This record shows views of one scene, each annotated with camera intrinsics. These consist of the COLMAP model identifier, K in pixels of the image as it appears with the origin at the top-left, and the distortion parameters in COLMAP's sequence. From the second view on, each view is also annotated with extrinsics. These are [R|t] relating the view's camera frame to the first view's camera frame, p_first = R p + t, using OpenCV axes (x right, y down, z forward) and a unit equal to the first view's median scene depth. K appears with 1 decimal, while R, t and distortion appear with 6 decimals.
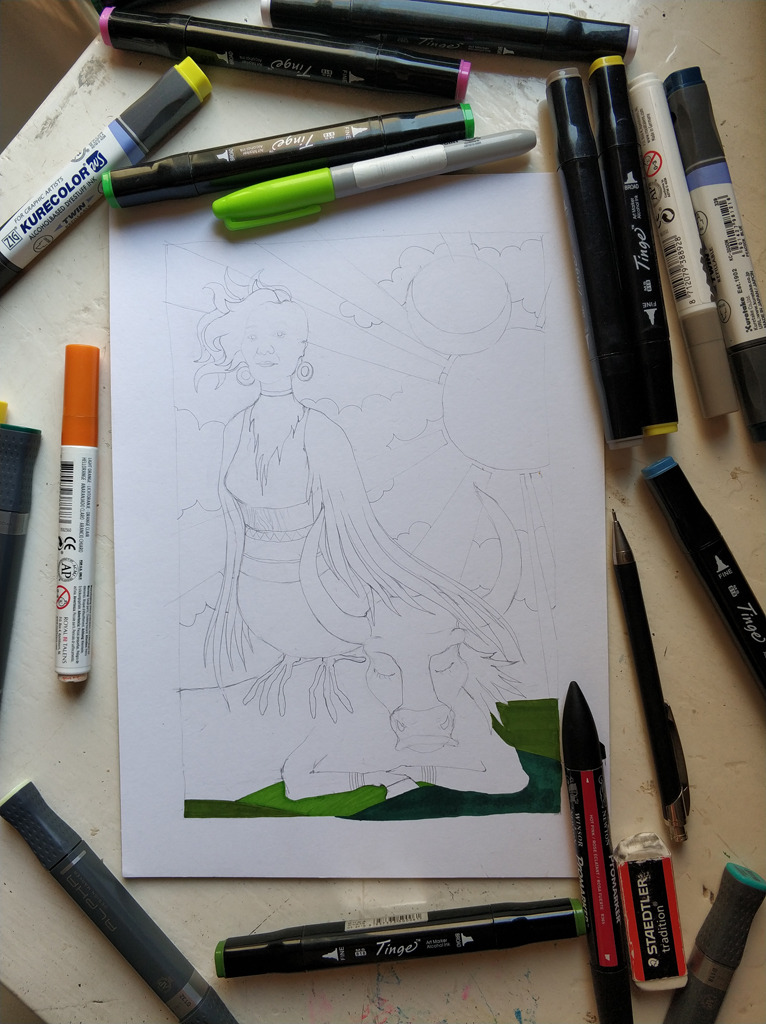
lens RADIAL K [[687.9, 0, 337.7], [0, 687.9, 492.6], [0, 0, 1]] dist [0.081015, 0.001147]
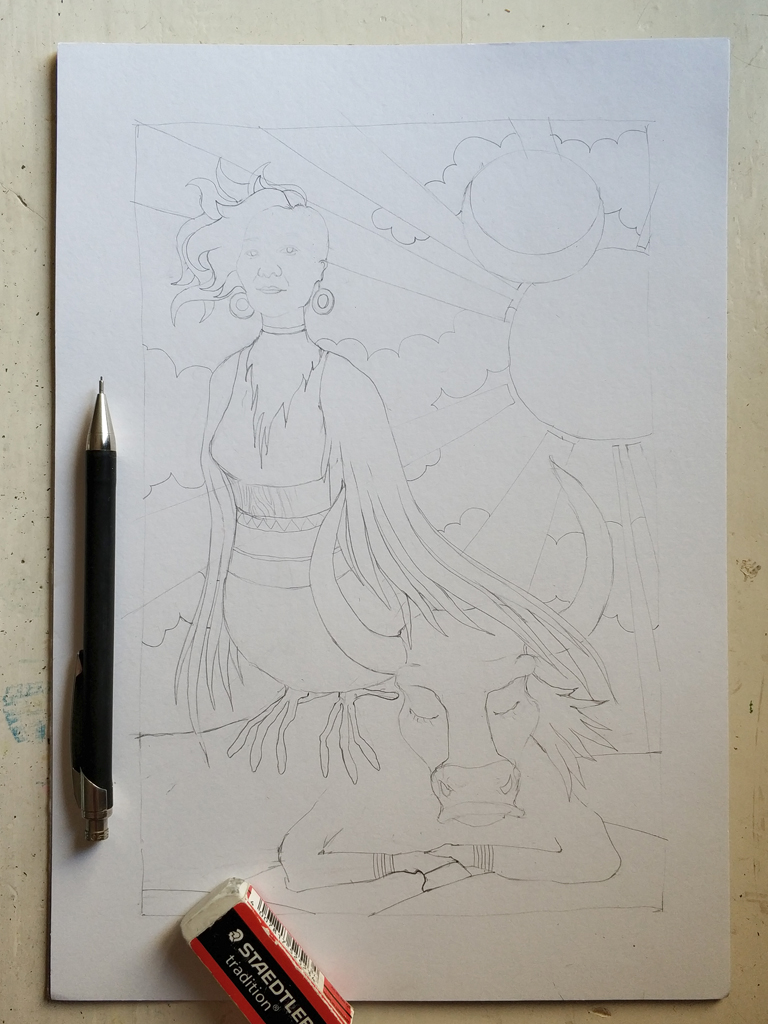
lens RADIAL K [[852.2, 0, 371.7], [0, 852.2, 506.6], [0, 0, 1]] dist [0.071586, -0.263452]
pose [[0.999814, 0.017709, 0.007692, 0.001440], [-0.018004, 0.999034, 0.040099, 0.006530], [-0.006975, -0.040230, 0.999166, 0.100531]]
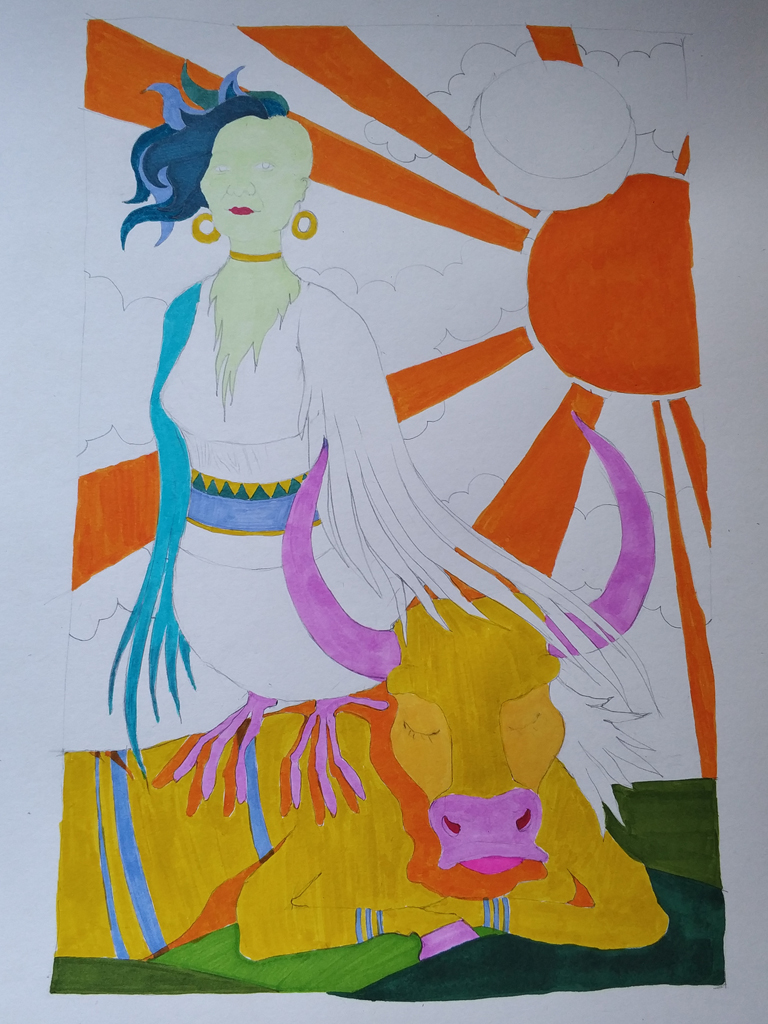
lens RADIAL K [[852.2, 0, 371.7], [0, 852.2, 506.6], [0, 0, 1]] dist [0.071586, -0.263452]
pose [[0.999335, 0.029637, 0.021255, 0.004191], [-0.031010, 0.997238, 0.067489, 0.024710], [-0.019196, -0.068103, 0.997494, 0.270142]]
